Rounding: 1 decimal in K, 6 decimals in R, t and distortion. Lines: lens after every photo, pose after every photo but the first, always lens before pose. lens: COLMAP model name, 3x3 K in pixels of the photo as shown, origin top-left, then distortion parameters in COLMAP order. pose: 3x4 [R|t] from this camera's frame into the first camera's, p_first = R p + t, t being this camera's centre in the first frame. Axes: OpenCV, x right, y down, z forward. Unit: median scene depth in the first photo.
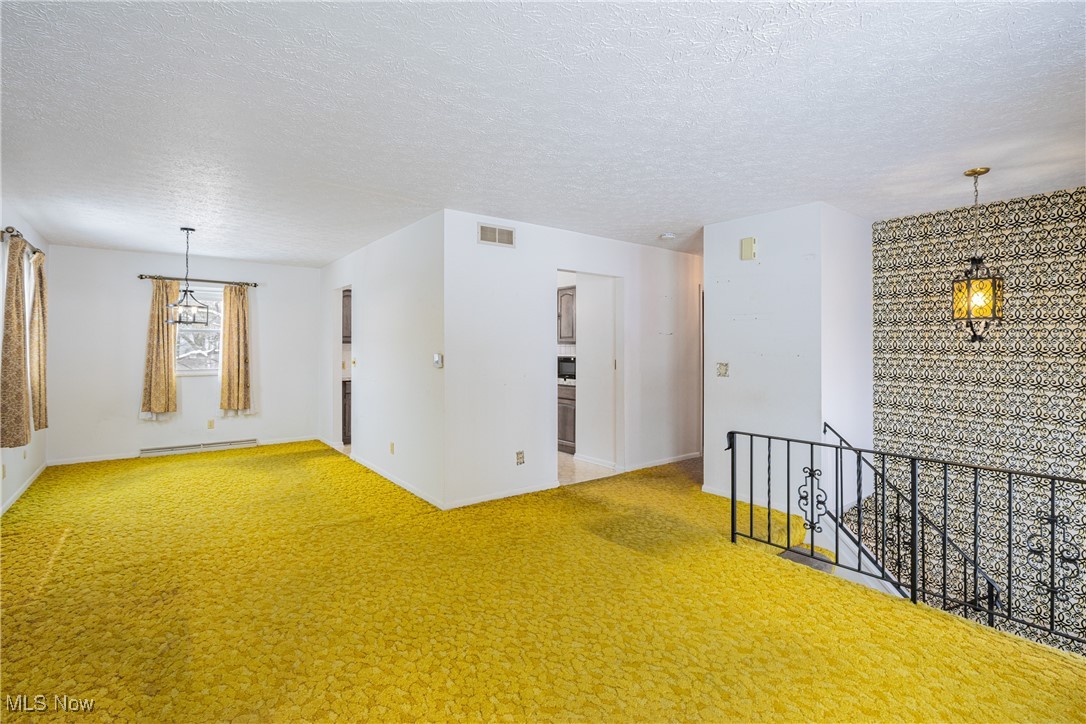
lens RADIAL K [[500.2, 0, 540.5], [0, 500.2, 343.1], [0, 0, 1]] dist [-0.014861, -0.000010]
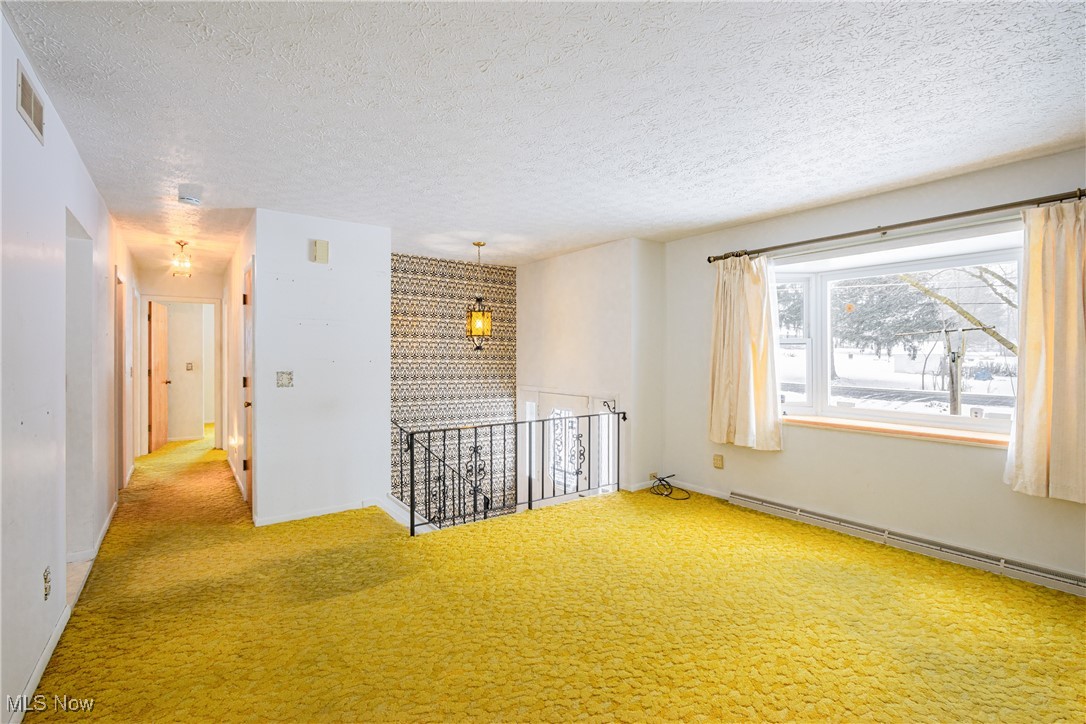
lens RADIAL K [[506.2, 0, 540.8], [0, 506.2, 356.3], [0, 0, 1]] dist [-0.015323, 0.000162]
pose [[0.032806, -0.005657, 0.999446, -0.703300], [-0.008431, 0.999947, 0.005937, 0.004746], [-0.999426, -0.008621, 0.032756, 0.707341]]
